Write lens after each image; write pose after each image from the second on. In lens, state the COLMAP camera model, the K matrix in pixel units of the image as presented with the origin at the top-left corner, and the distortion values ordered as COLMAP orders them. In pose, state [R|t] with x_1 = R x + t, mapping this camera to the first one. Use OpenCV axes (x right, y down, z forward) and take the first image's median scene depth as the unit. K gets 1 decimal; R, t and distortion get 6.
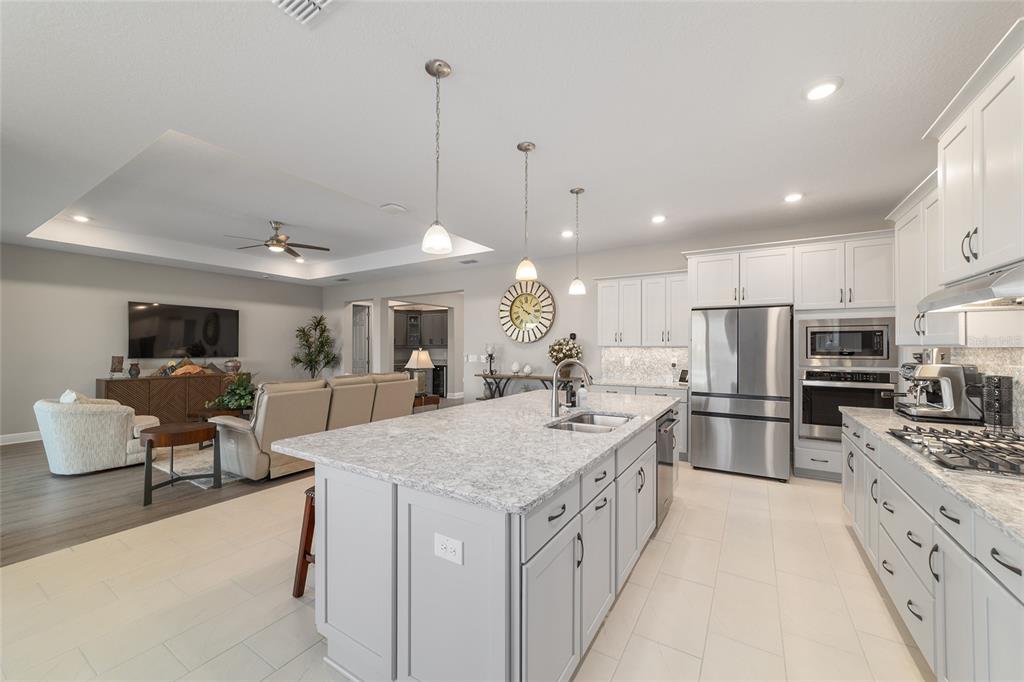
lens RADIAL K [[390.6, 0, 510.4], [0, 390.6, 336.9], [0, 0, 1]] dist [-0.025147, 0.011953]
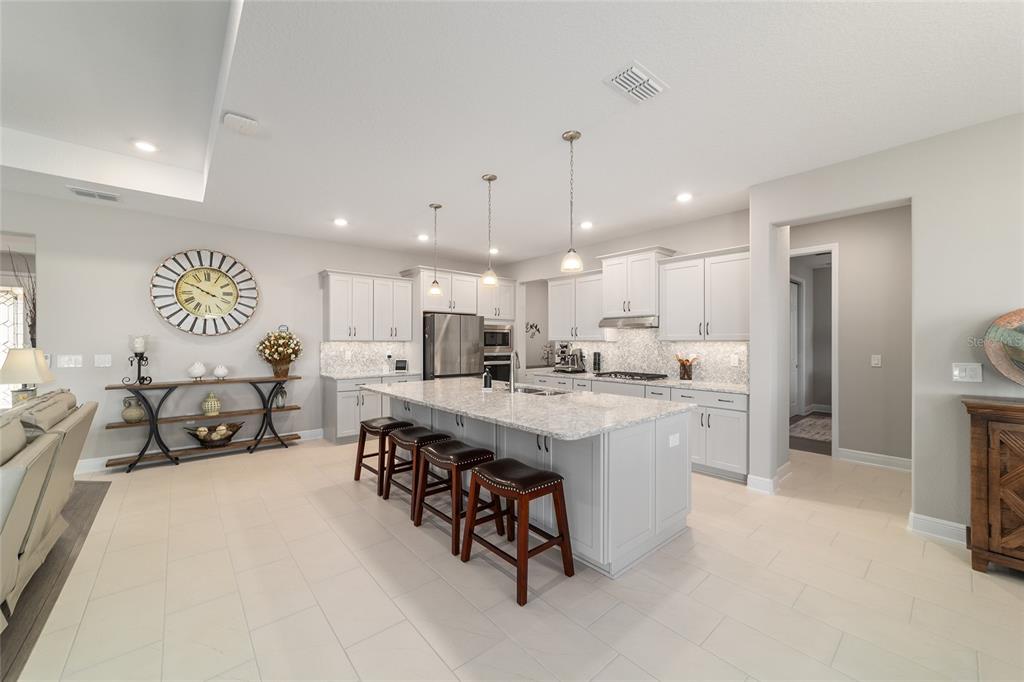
lens RADIAL K [[388.0, 0, 503.0], [0, 388.0, 341.3], [0, 0, 1]] dist [-0.000168, 0.000047]
pose [[0.320807, -0.000287, 0.947144, -0.657185], [-0.023890, 0.999679, 0.008394, 0.008981], [-0.946843, -0.025320, 0.320697, 0.339044]]
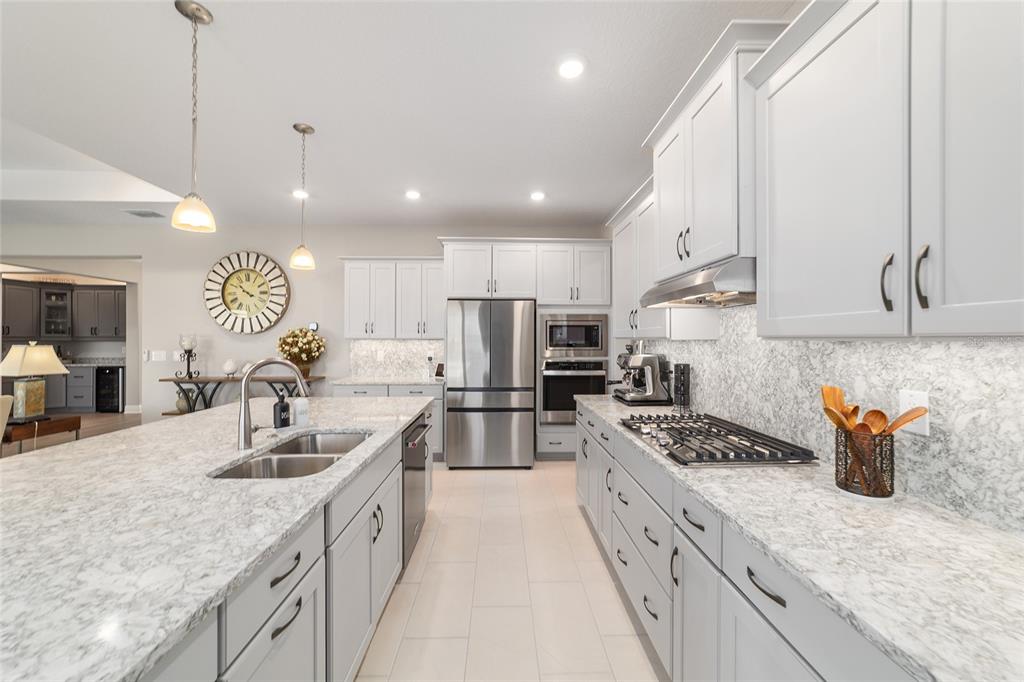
lens RADIAL K [[388.0, 0, 503.0], [0, 388.0, 341.3], [0, 0, 1]] dist [-0.000168, 0.000047]
pose [[0.841311, -0.003690, 0.540539, 0.070821], [-0.012870, 0.999556, 0.026855, 0.003442], [-0.540399, -0.029550, 0.840890, 0.135037]]
